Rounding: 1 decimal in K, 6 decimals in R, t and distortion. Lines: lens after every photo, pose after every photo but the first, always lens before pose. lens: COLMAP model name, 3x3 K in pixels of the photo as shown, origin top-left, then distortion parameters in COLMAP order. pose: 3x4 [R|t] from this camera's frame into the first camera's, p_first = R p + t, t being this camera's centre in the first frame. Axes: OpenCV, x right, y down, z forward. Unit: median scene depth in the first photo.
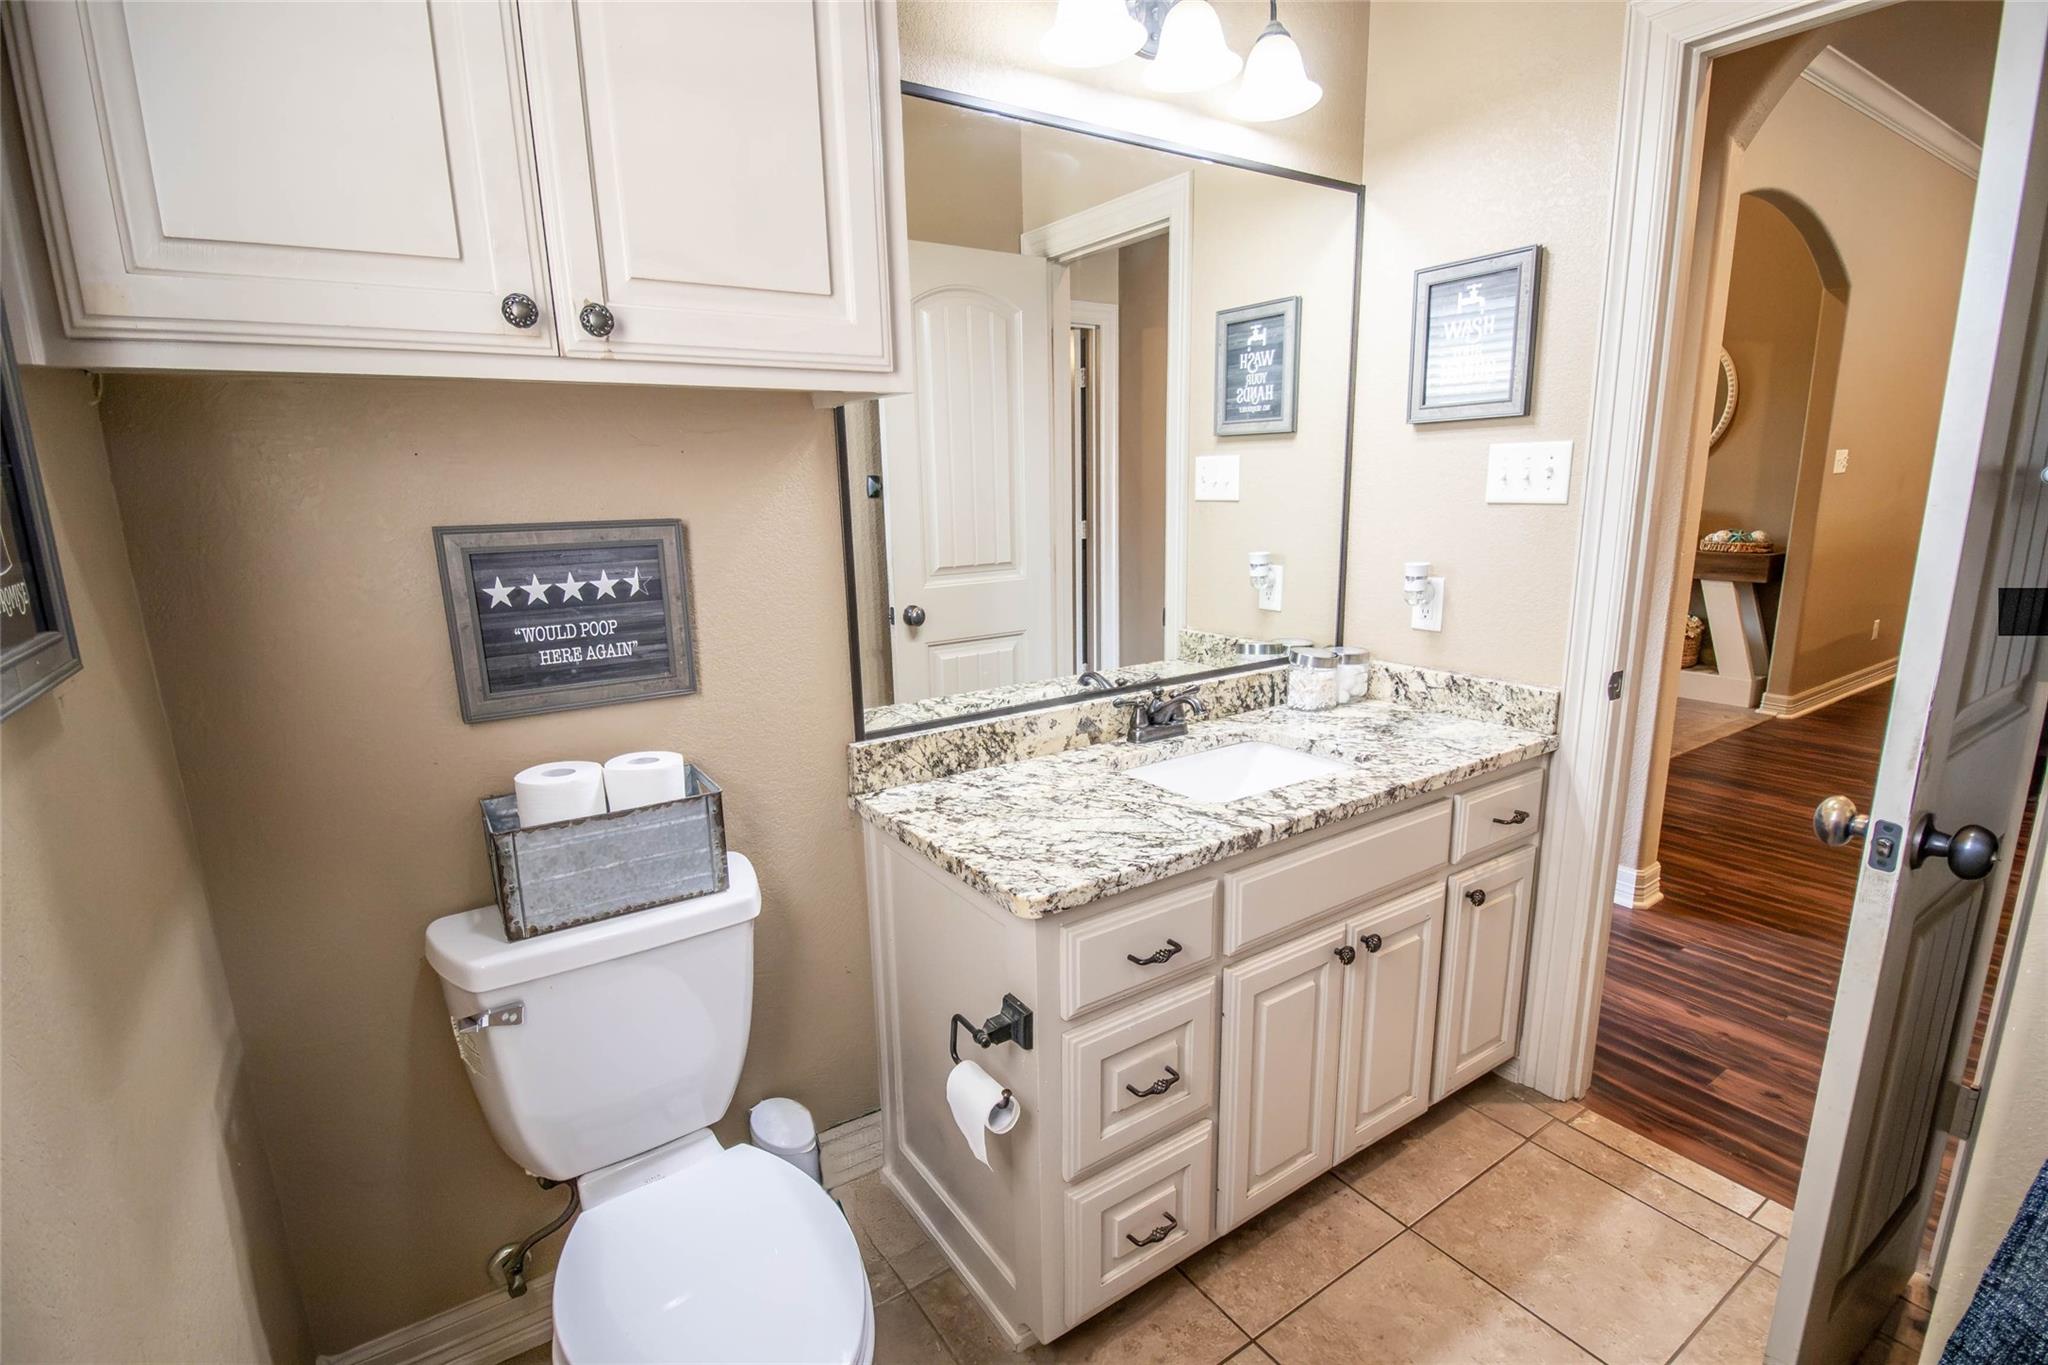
lens RADIAL K [[955.3, 0, 1025.4], [0, 955.3, 700.7], [0, 0, 1]] dist [-0.023226, -0.001481]
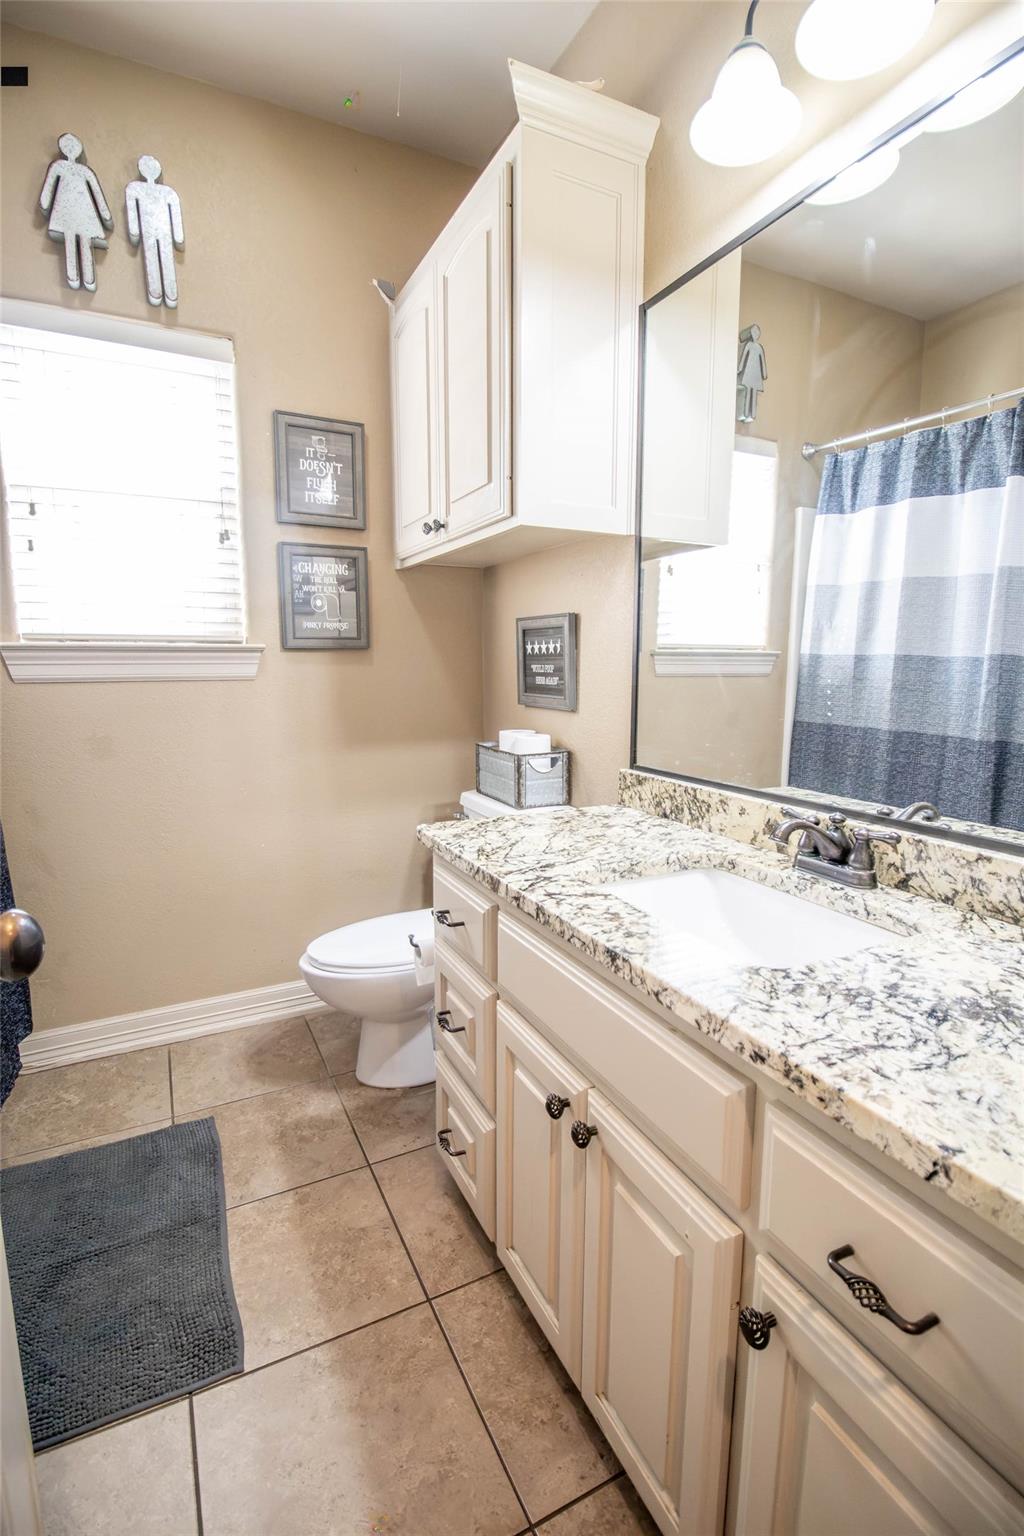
lens RADIAL K [[716.5, 0, 512.8], [0, 716.5, 757.6], [0, 0, 1]] dist [-0.023226, -0.001481]
pose [[-0.128689, 0.152675, -0.979862, 0.882366], [-0.221583, 0.958670, 0.178475, -0.124018], [0.966613, 0.240088, -0.089541, 0.920758]]
